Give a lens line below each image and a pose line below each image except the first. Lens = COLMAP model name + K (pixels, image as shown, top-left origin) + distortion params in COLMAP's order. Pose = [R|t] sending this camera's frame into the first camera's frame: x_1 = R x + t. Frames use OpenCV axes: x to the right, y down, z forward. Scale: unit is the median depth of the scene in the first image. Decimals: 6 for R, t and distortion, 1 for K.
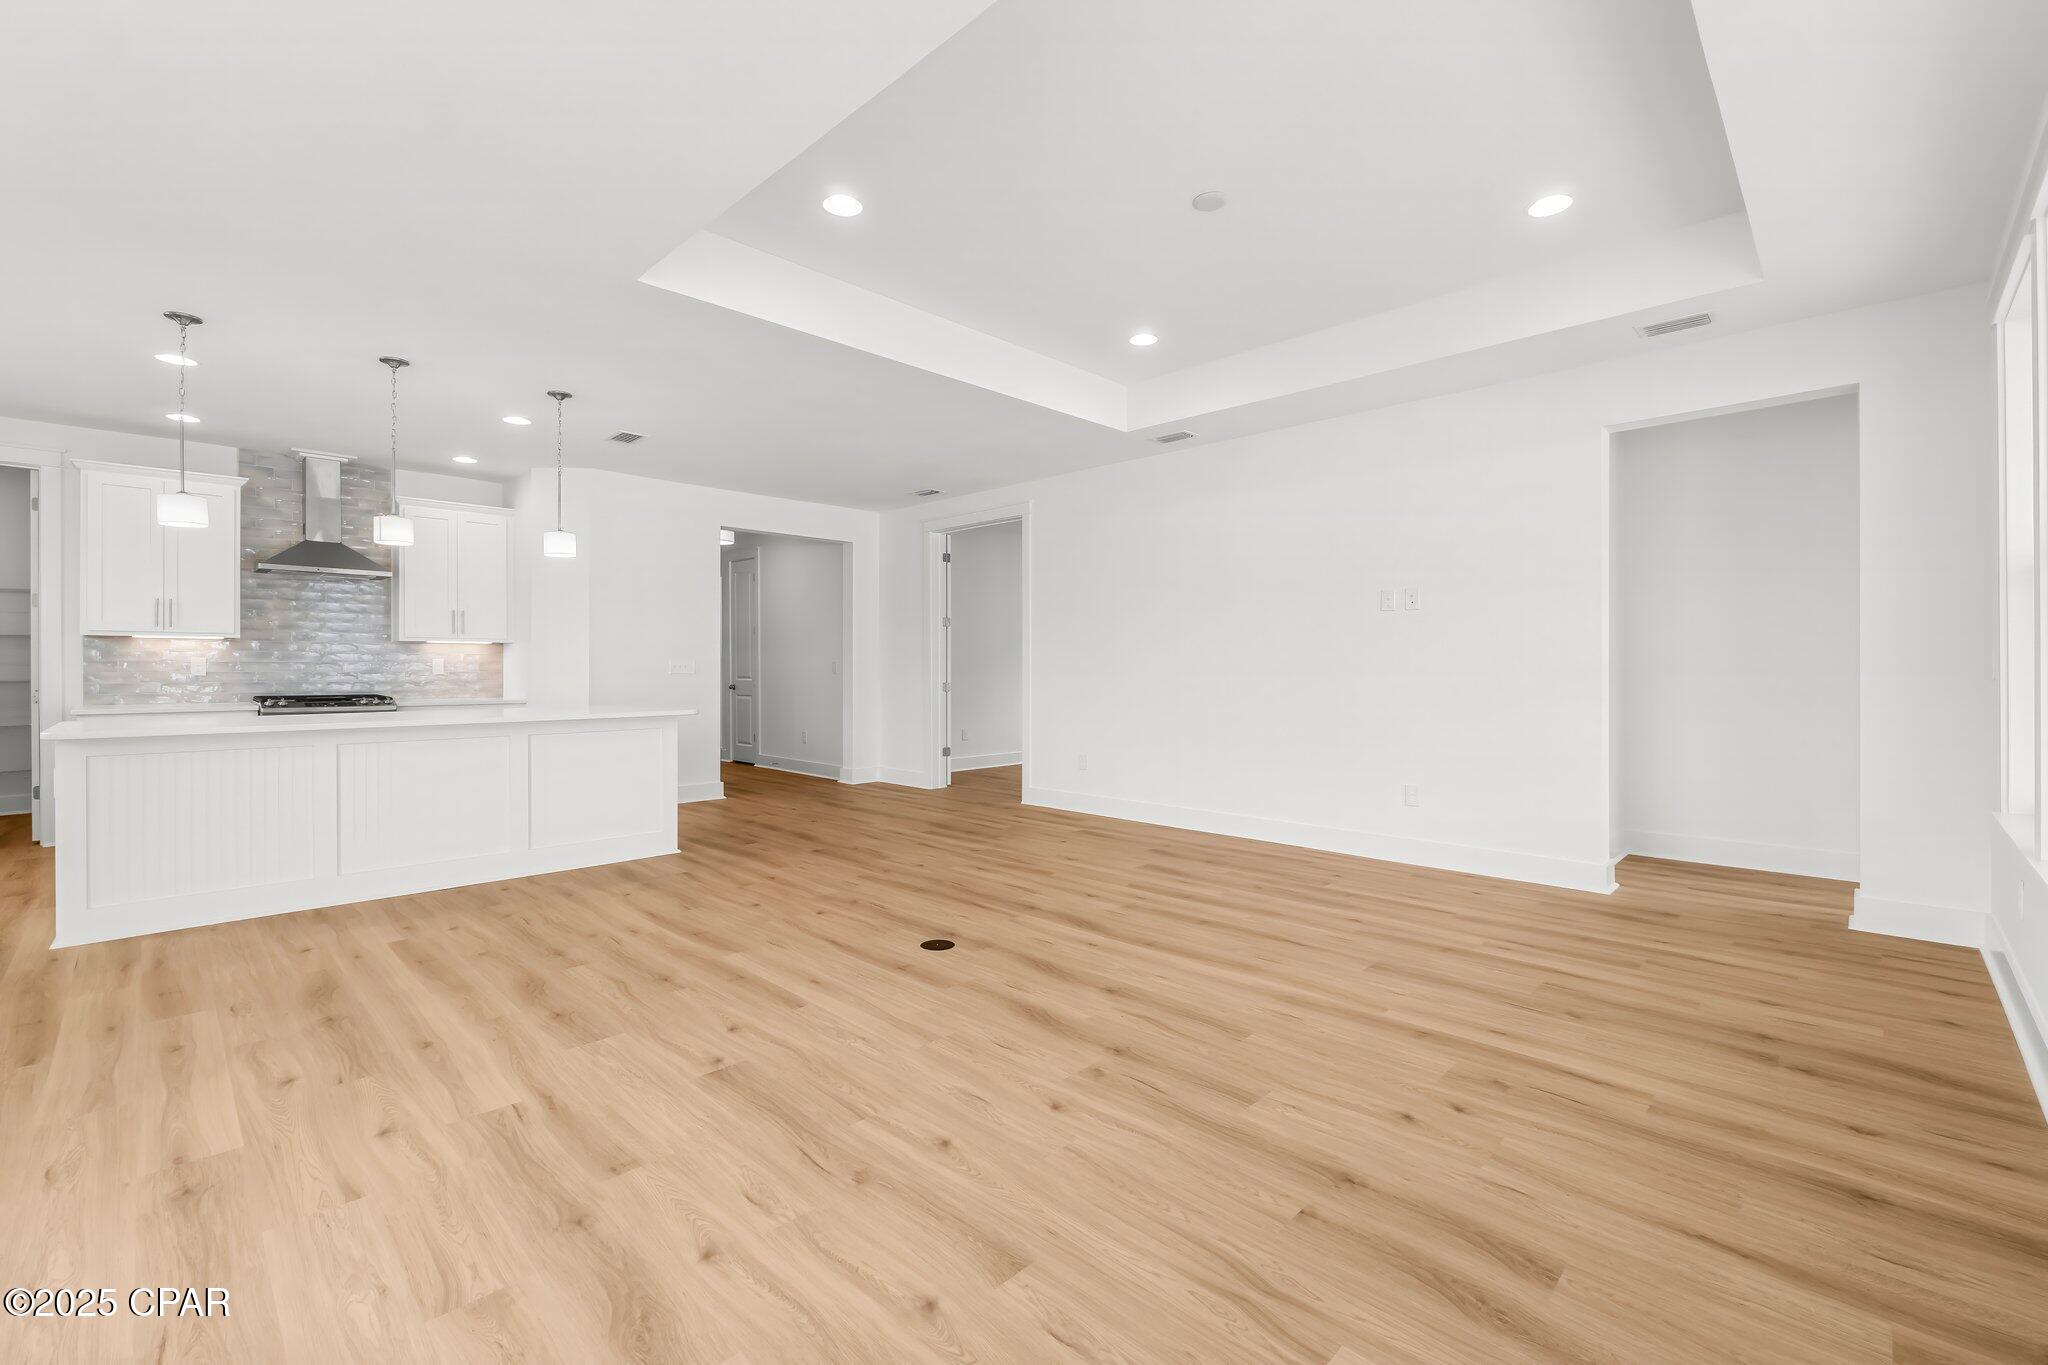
lens RADIAL K [[871.9, 0, 1025.4], [0, 871.9, 657.2], [0, 0, 1]] dist [-0.008828, -0.000167]
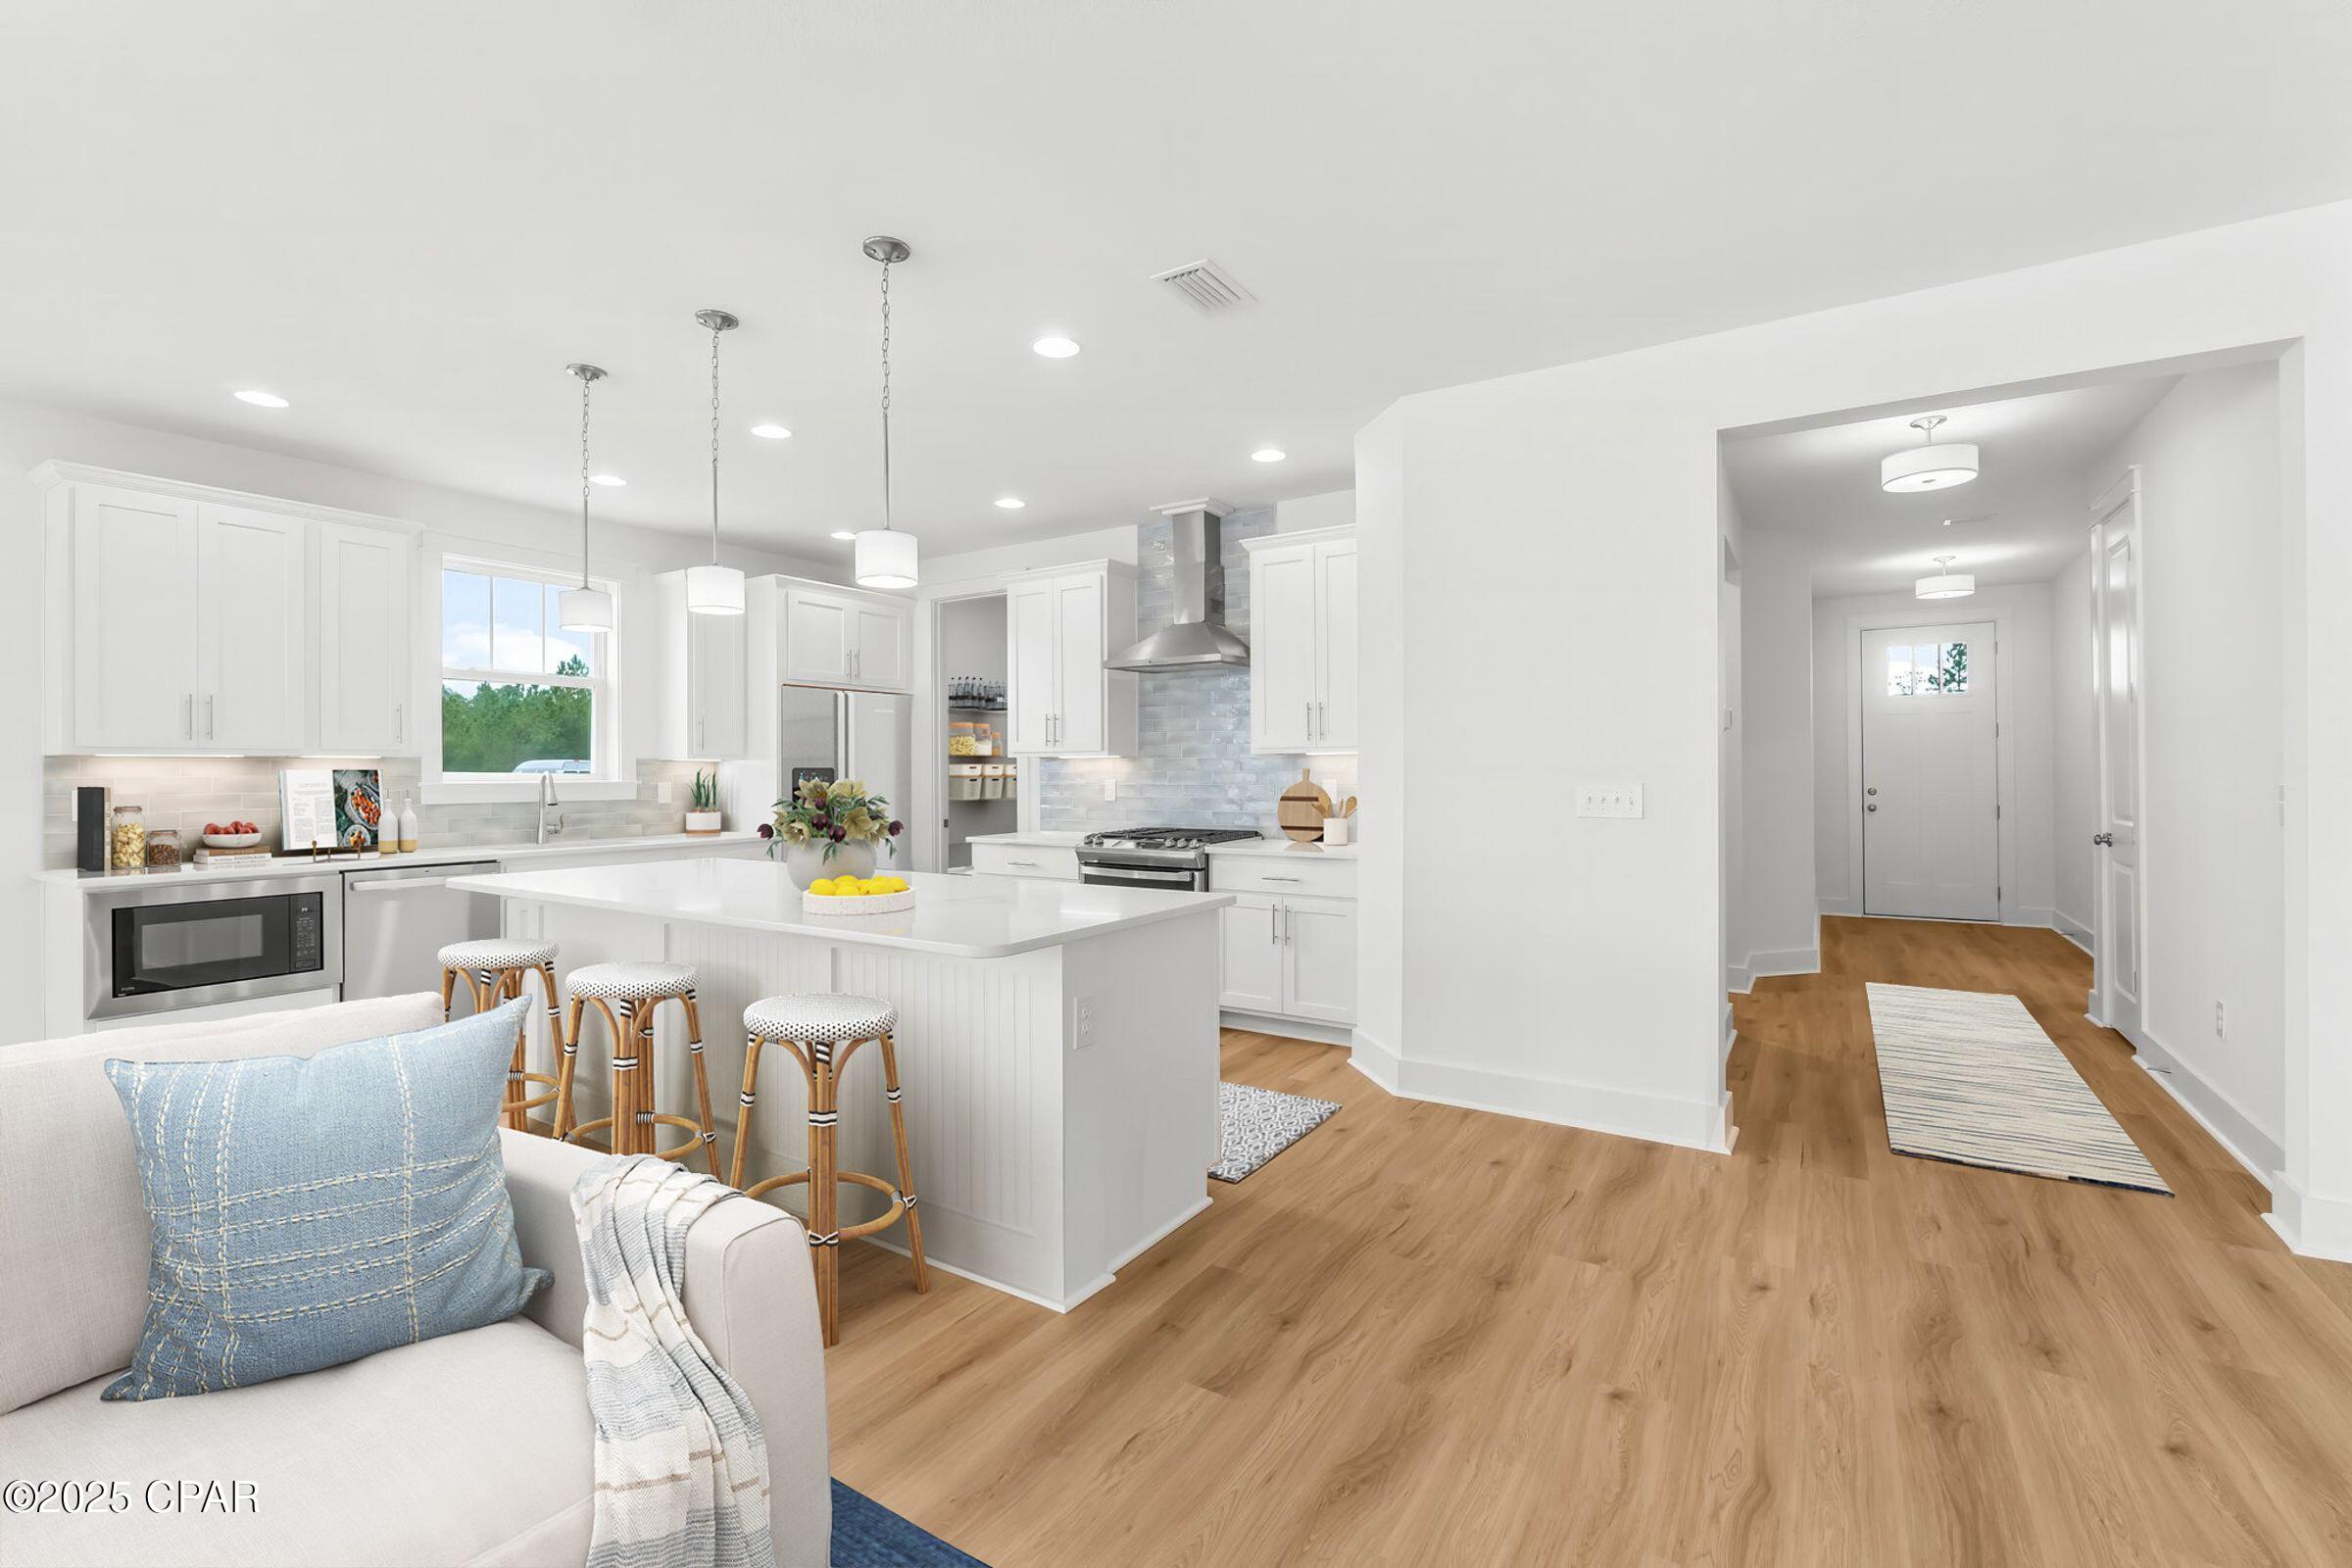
lens RADIAL K [[1007.3, 0, 1176.0], [0, 1007.3, 784.0], [0, 0, 1]] dist [-0.001174, -0.000193]
pose [[0.202120, 0.013448, -0.979268, 0.039948], [0.014900, 0.999748, 0.016805, -0.011624], [0.979247, -0.017988, 0.201868, 0.924346]]
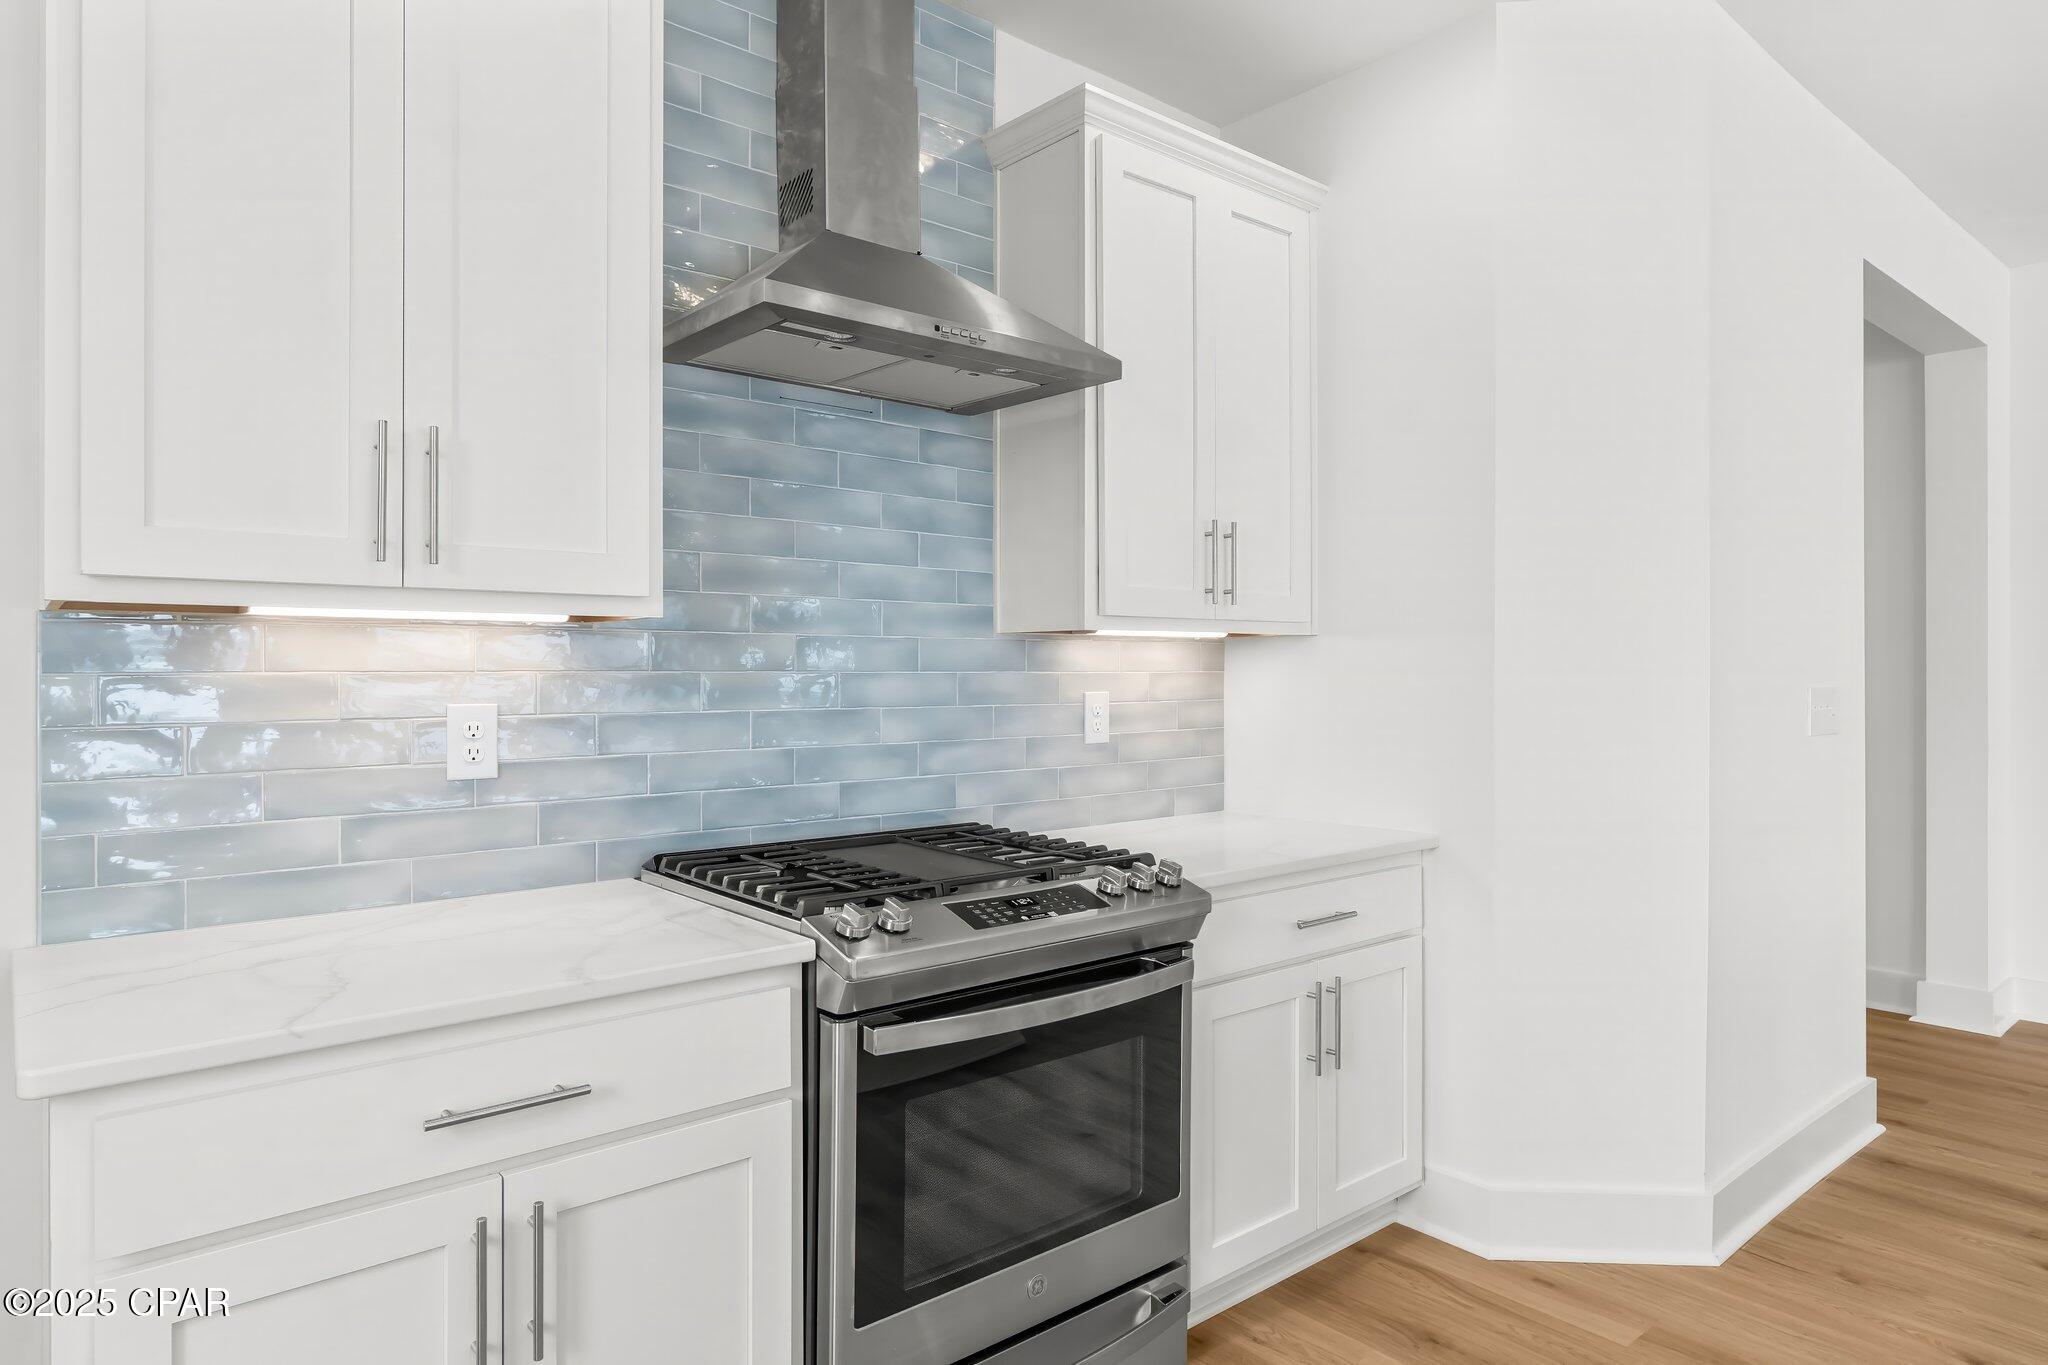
lens RADIAL K [[1224.5, 0, 1024.0], [0, 1224.5, 682.5], [0, 0, 1]] dist [0.001547, 0.000637]
pose [[0.996036, -0.001265, -0.088946, -0.832892], [0.003160, 0.999771, 0.021169, -0.012495], [0.088899, -0.021366, 0.995811, 0.728630]]
